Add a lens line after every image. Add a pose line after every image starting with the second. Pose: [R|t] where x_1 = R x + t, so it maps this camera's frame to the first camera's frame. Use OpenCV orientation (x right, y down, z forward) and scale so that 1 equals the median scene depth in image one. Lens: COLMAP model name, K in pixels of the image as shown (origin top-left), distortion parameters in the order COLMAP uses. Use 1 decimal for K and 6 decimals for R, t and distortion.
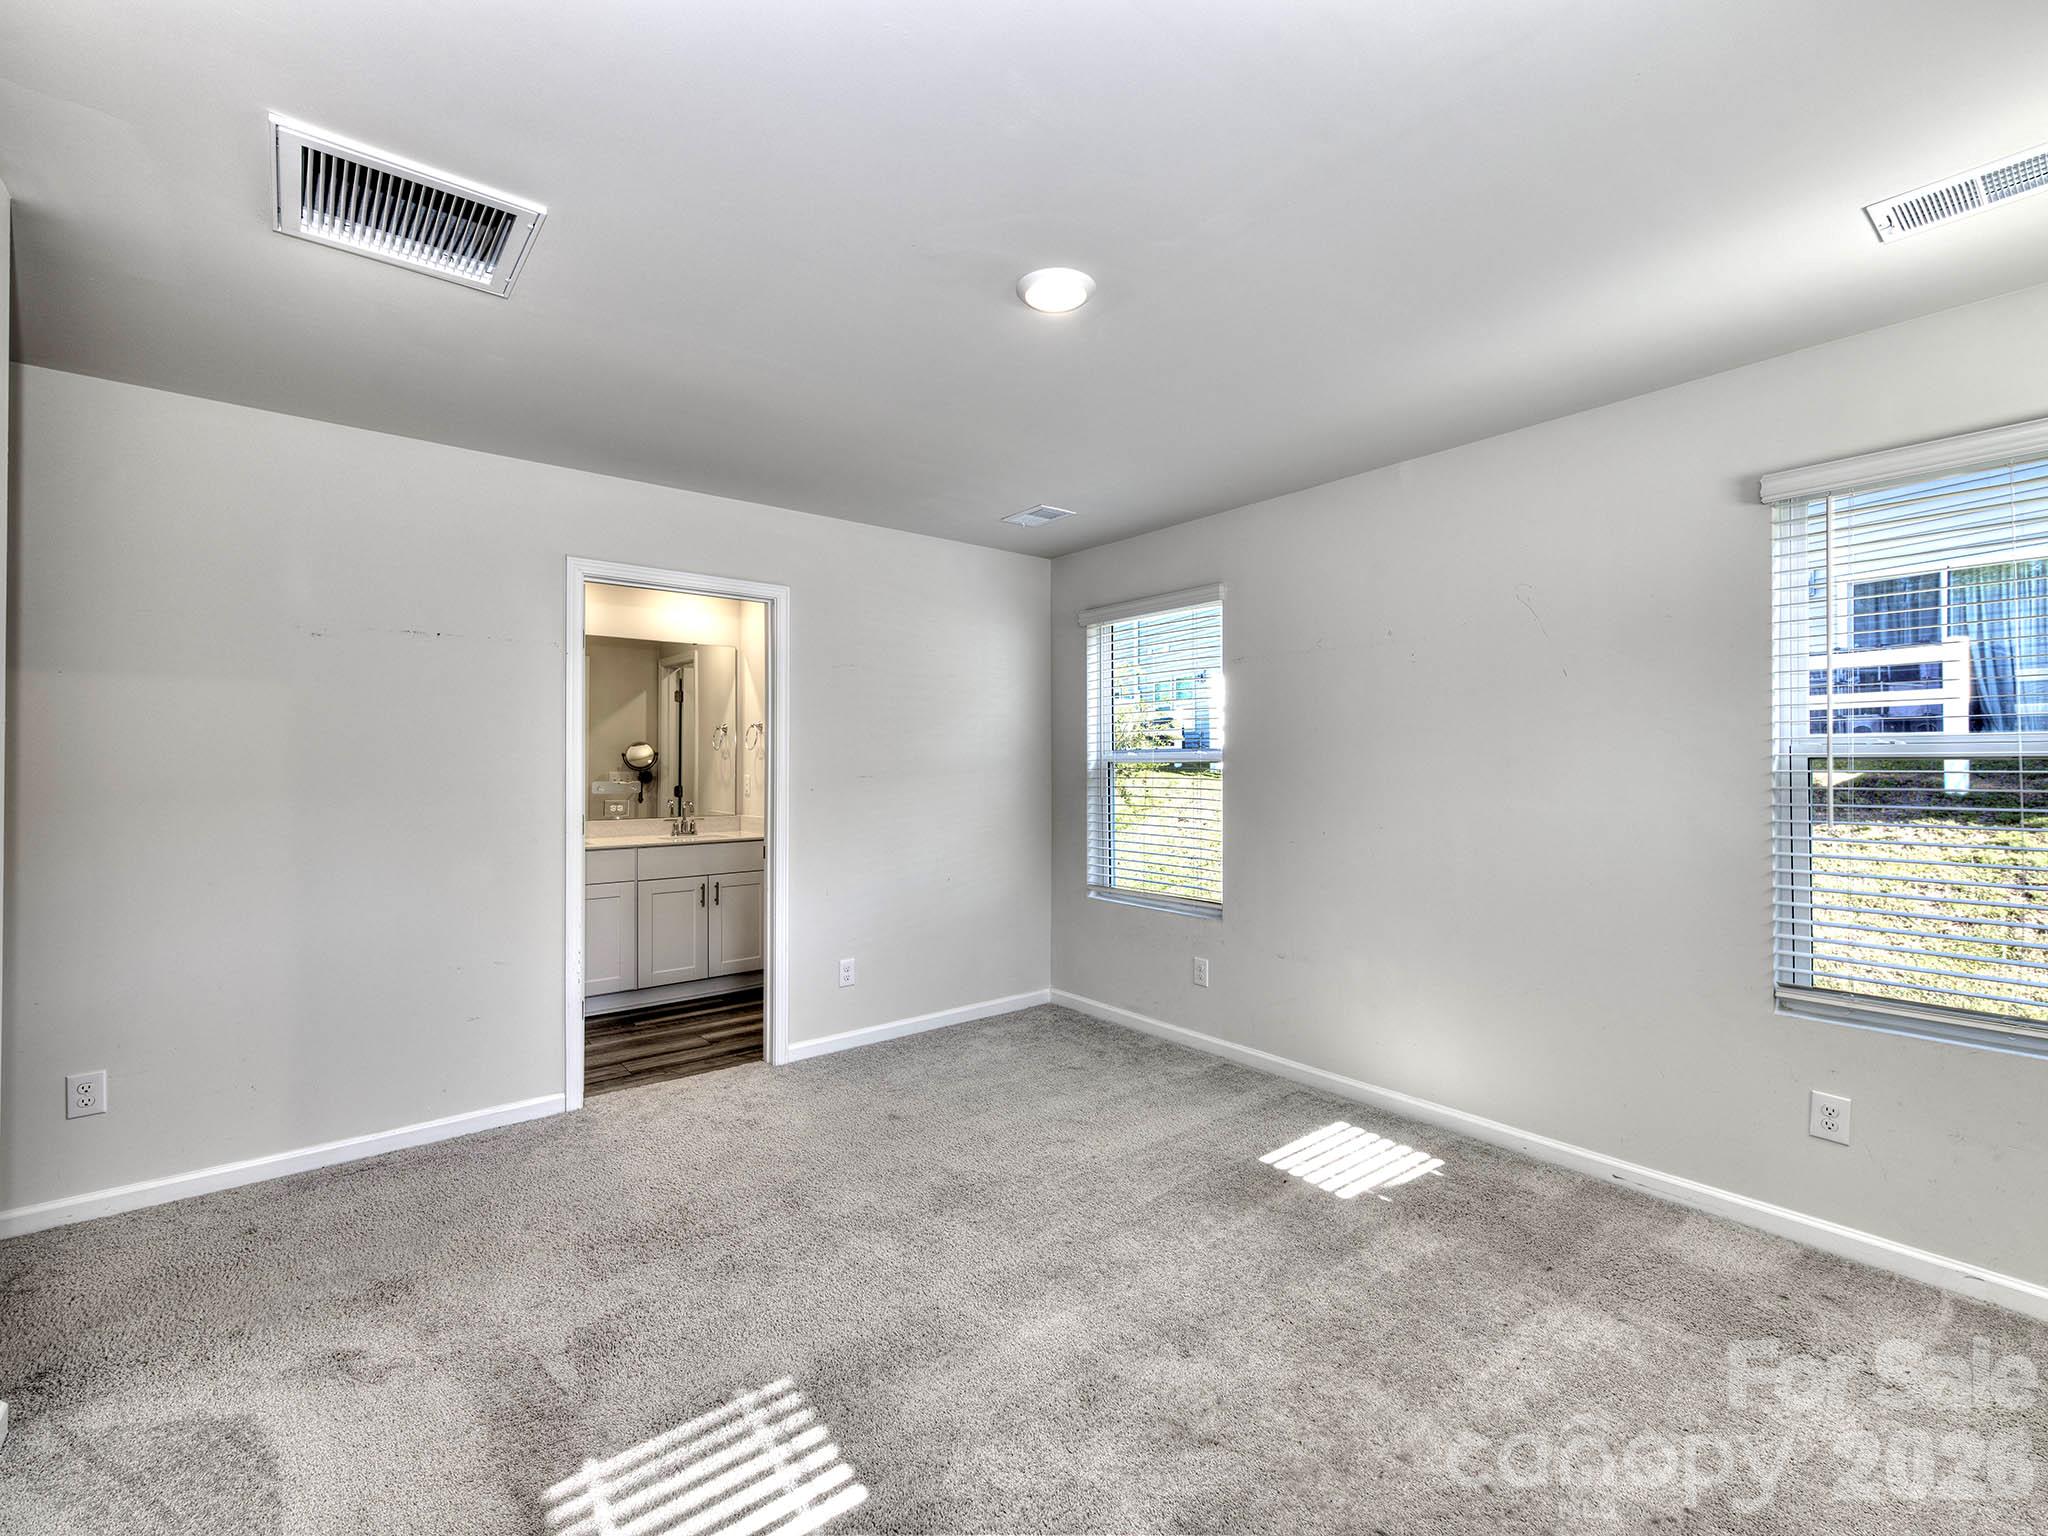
lens RADIAL K [[908.2, 0, 1022.6], [0, 908.2, 762.9], [0, 0, 1]] dist [0.044180, -0.006908]
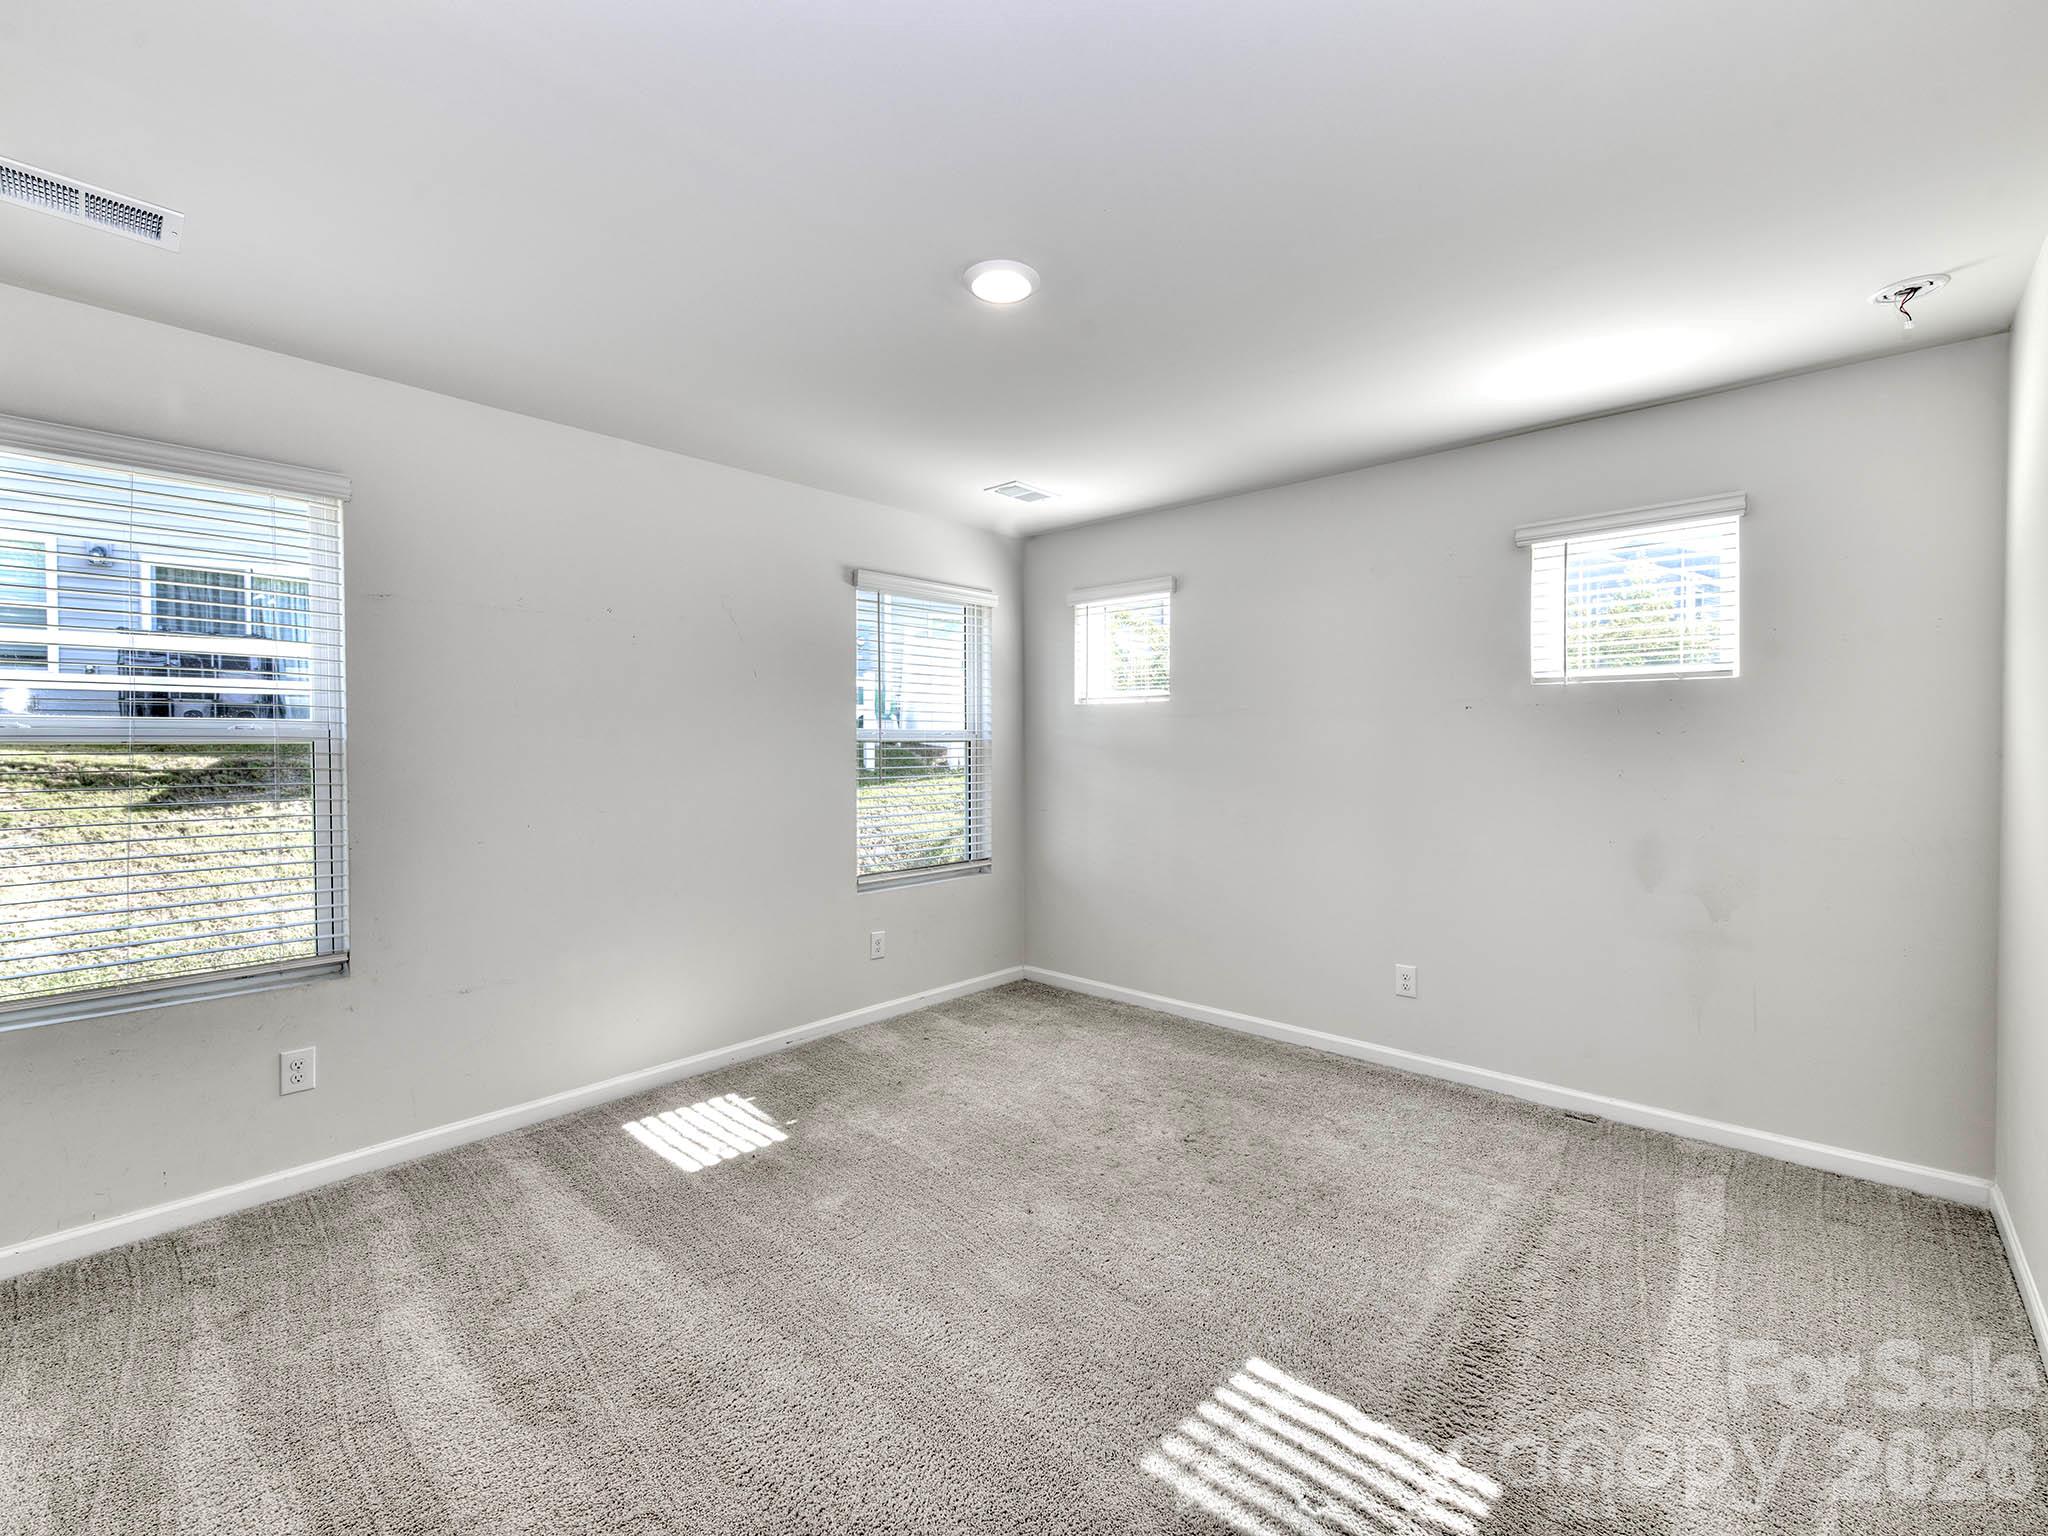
lens RADIAL K [[864.9, 0, 1044.2], [0, 864.9, 752.9], [0, 0, 1]] dist [-0.000245, -0.000147]
pose [[-0.161032, -0.007608, 0.986920, -0.201042], [0.001041, 0.999968, 0.007878, 0.001086], [-0.986949, 0.002296, -0.161019, 0.241401]]
